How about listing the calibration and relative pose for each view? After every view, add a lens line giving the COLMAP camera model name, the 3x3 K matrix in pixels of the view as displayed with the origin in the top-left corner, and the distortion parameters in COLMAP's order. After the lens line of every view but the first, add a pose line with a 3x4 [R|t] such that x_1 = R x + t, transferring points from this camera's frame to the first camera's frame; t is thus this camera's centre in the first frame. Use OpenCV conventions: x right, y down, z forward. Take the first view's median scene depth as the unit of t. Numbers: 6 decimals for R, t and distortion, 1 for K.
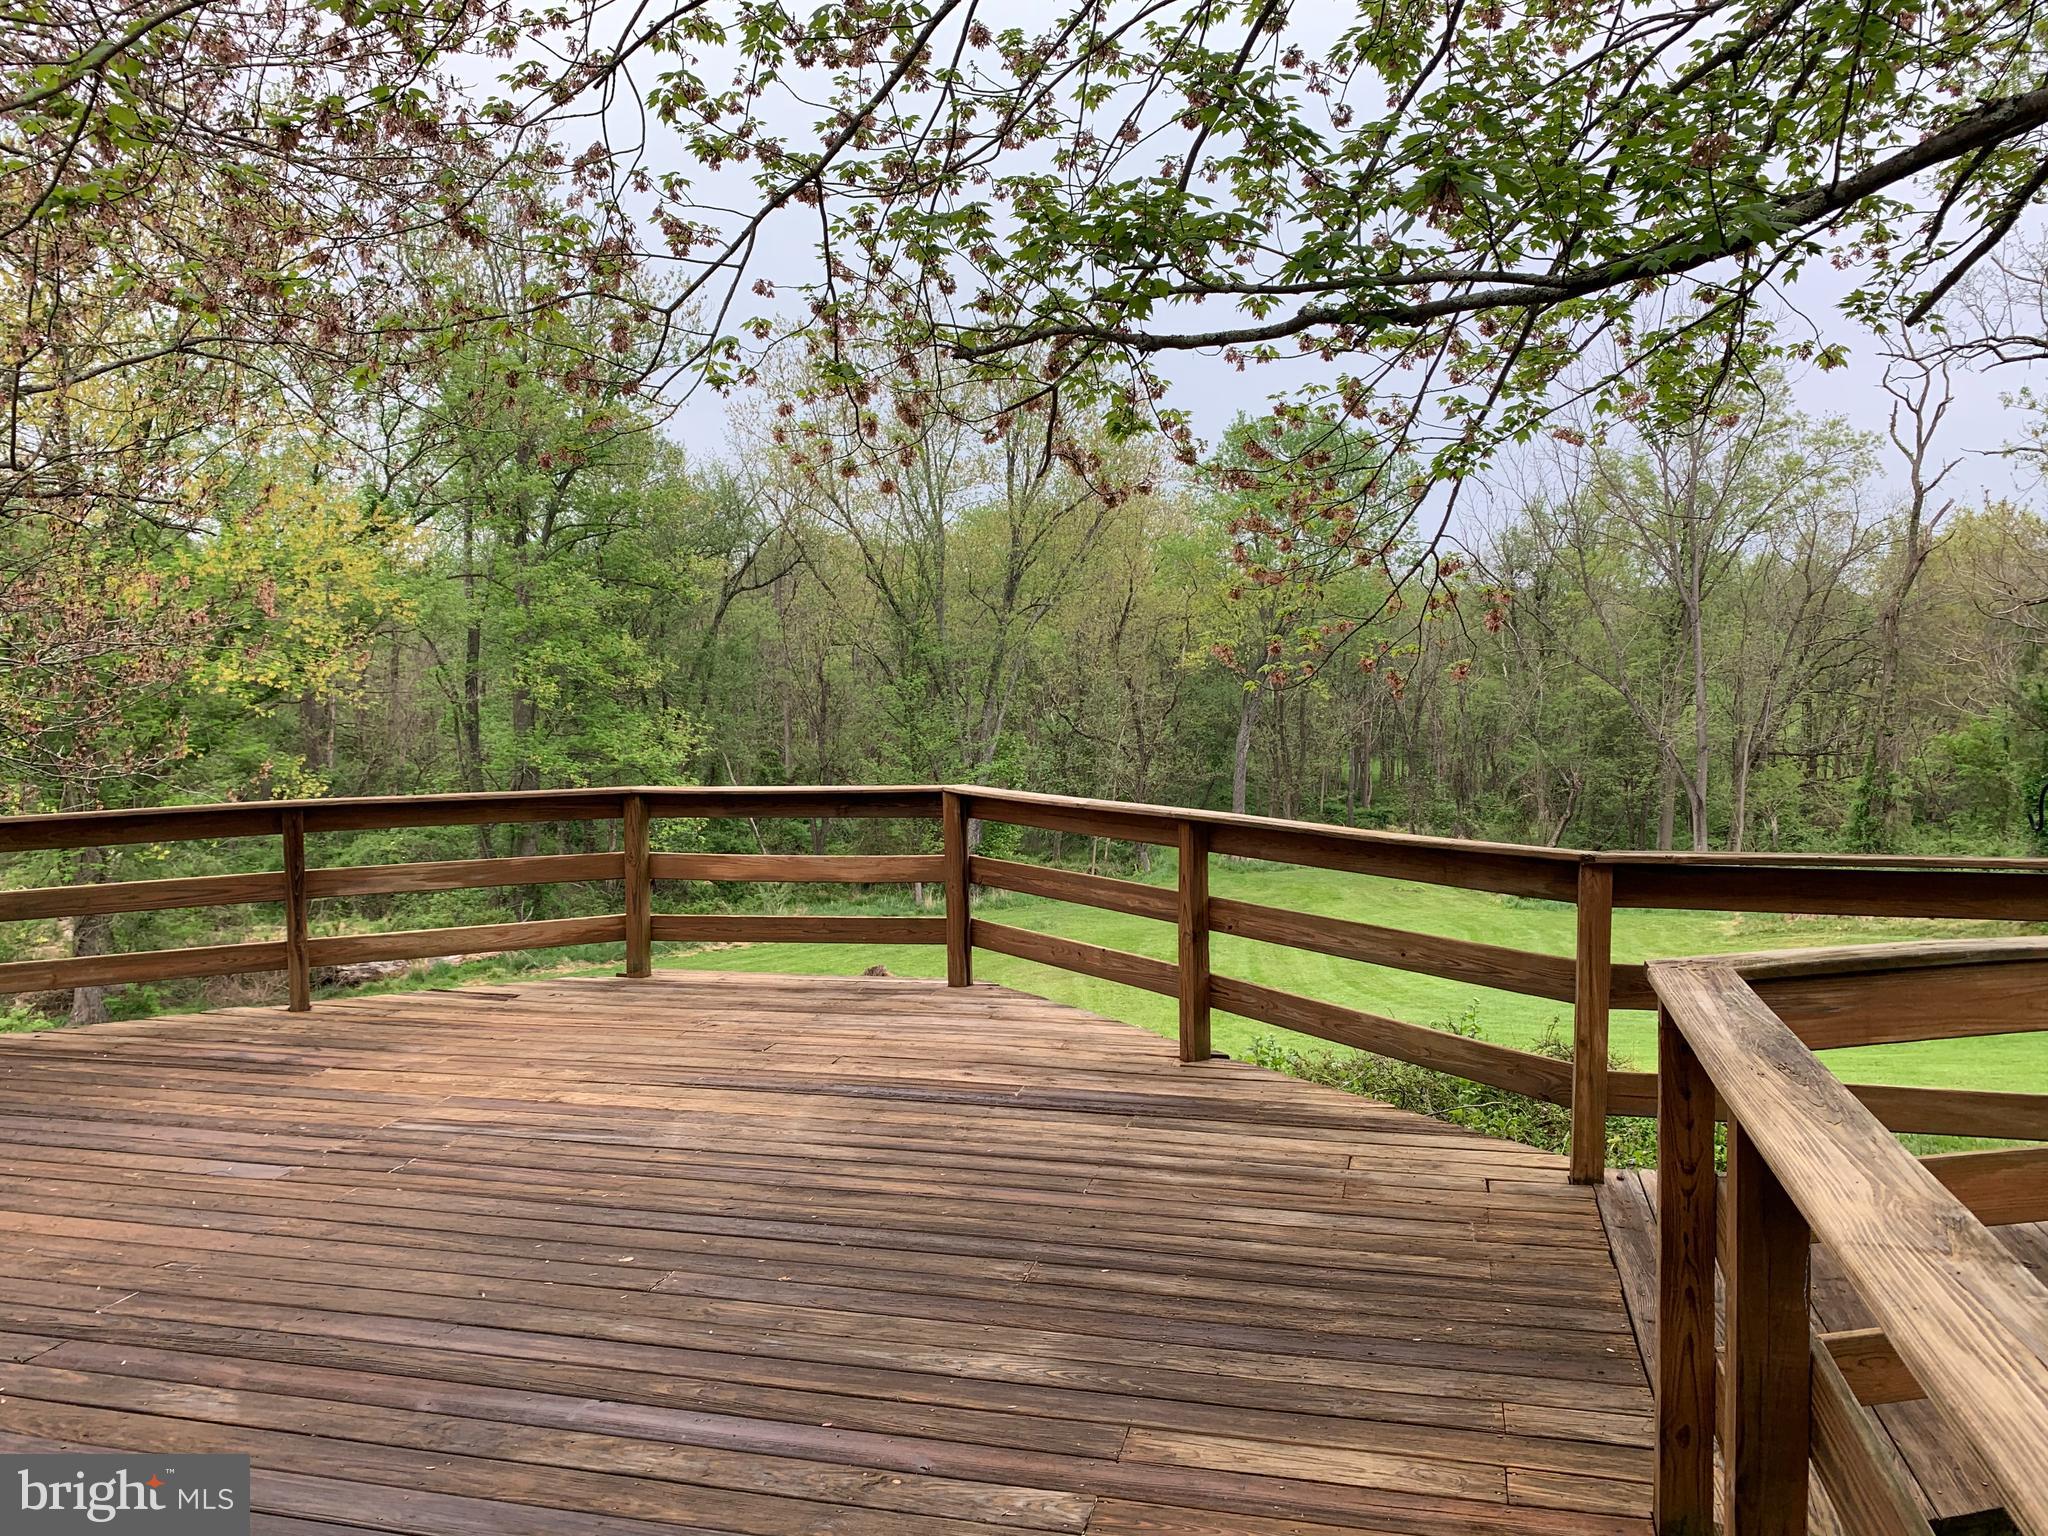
lens RADIAL K [[1538.2, 0, 1006.8], [0, 1538.2, 763.7], [0, 0, 1]] dist [0.011374, -0.011969]
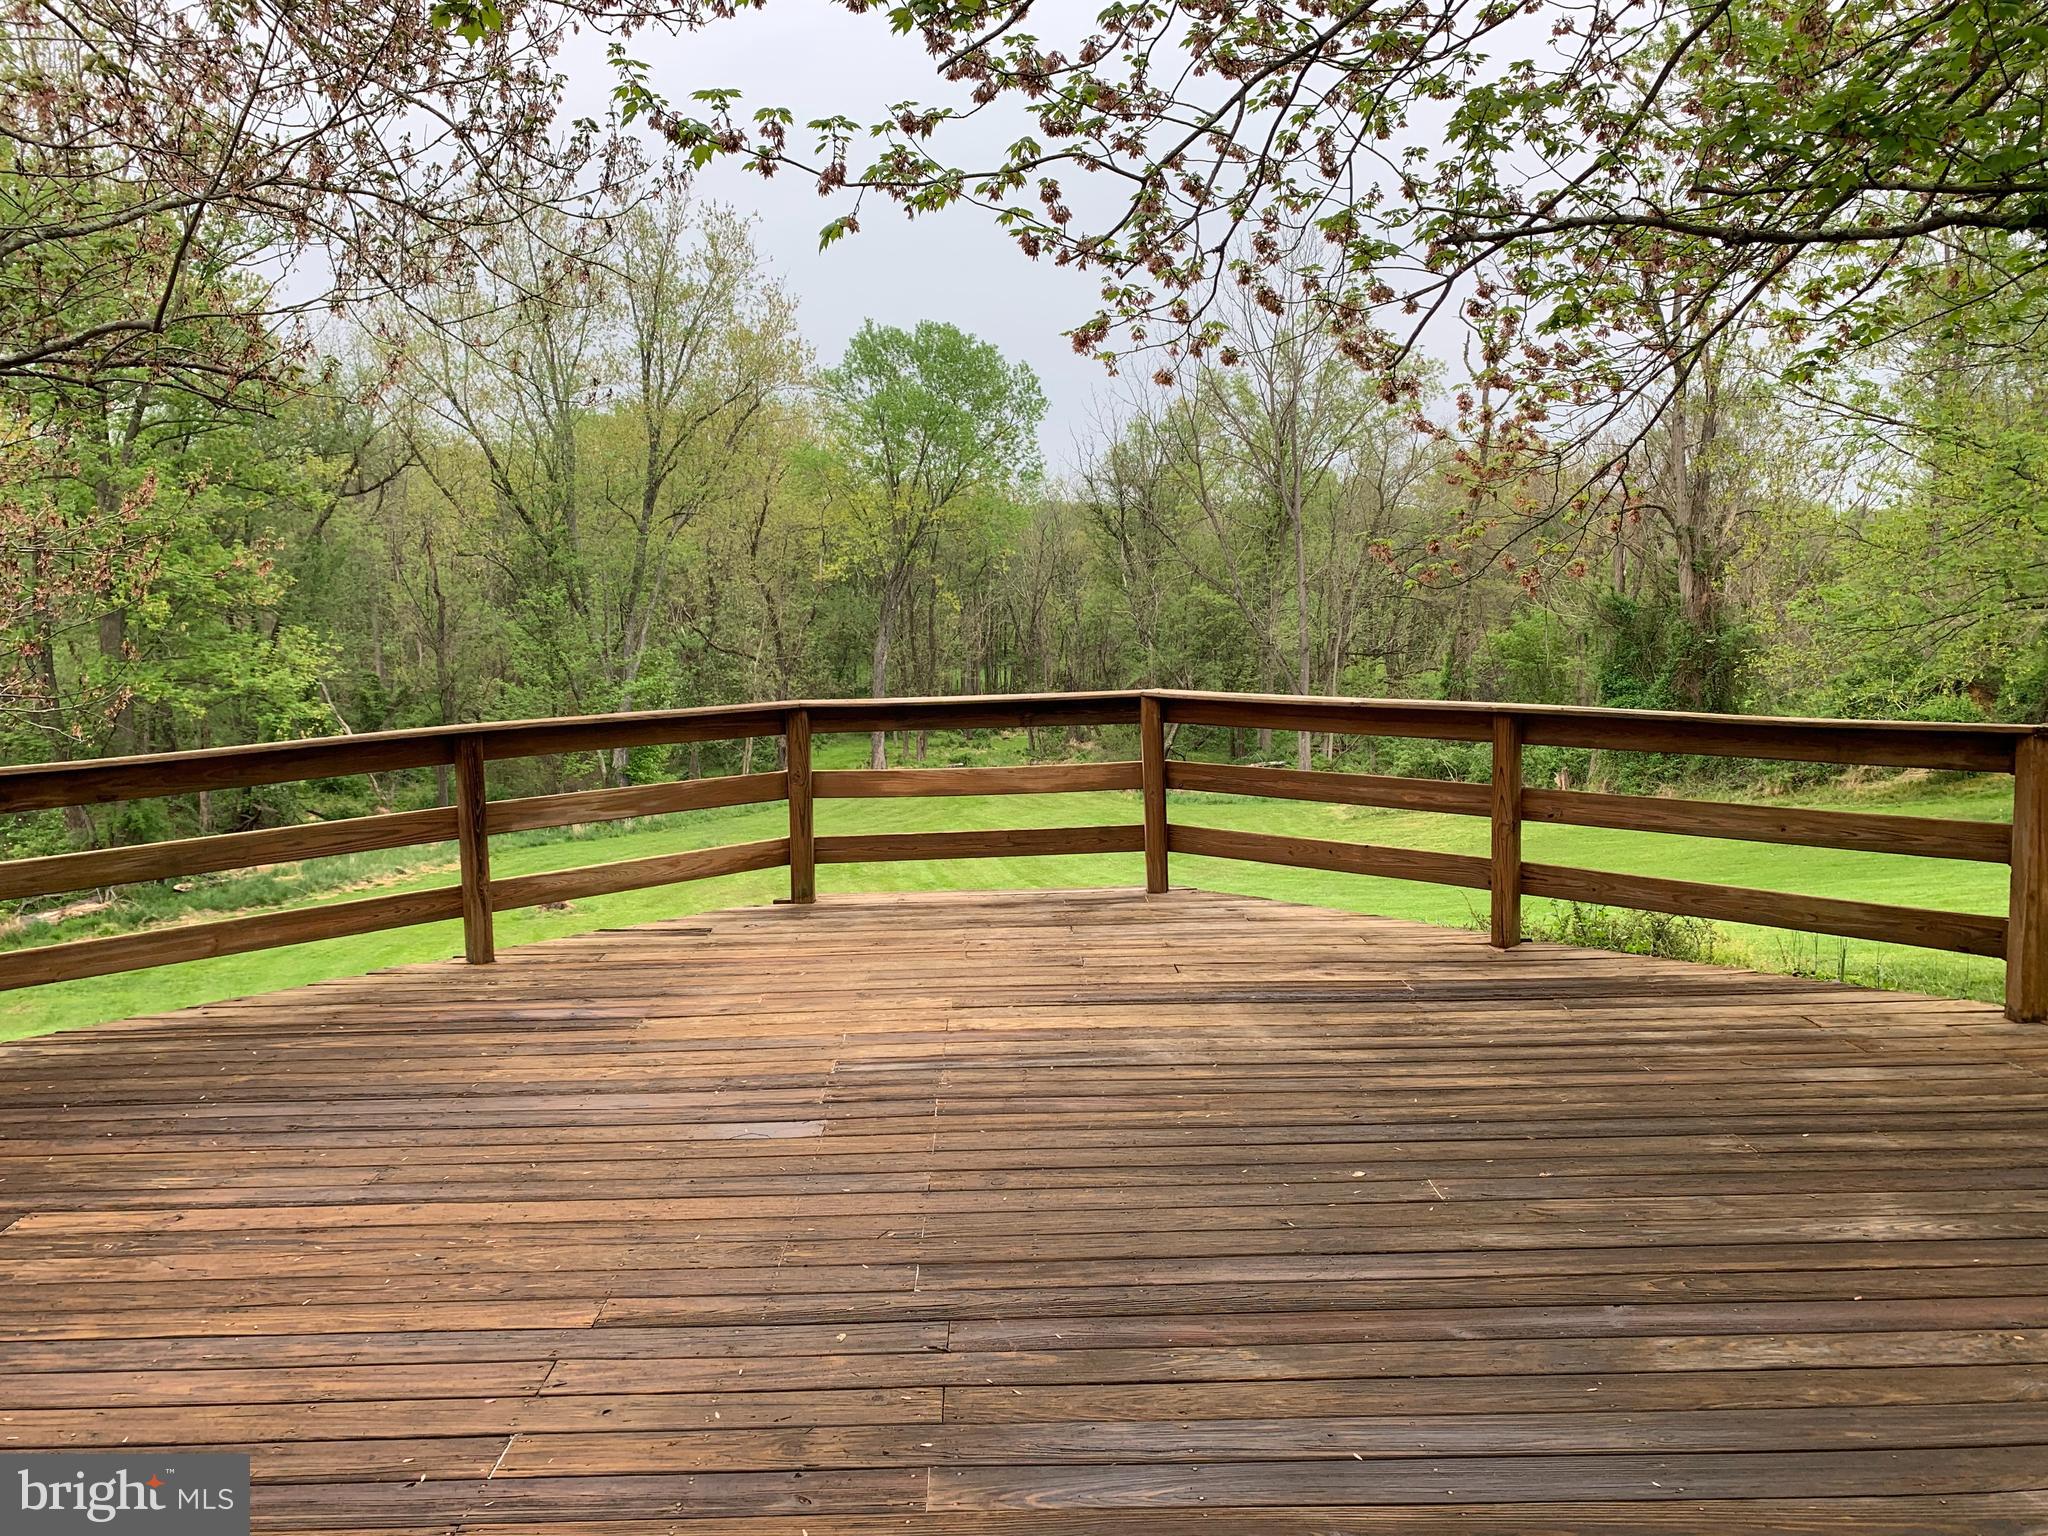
lens RADIAL K [[1538.2, 0, 1019.5], [0, 1538.2, 762.8], [0, 0, 1]] dist [0.011374, -0.011969]
pose [[0.965329, -0.037479, 0.258331, -0.370191], [0.022943, 0.997991, 0.059054, 0.001057], [-0.260026, -0.051079, 0.964250, 0.073084]]
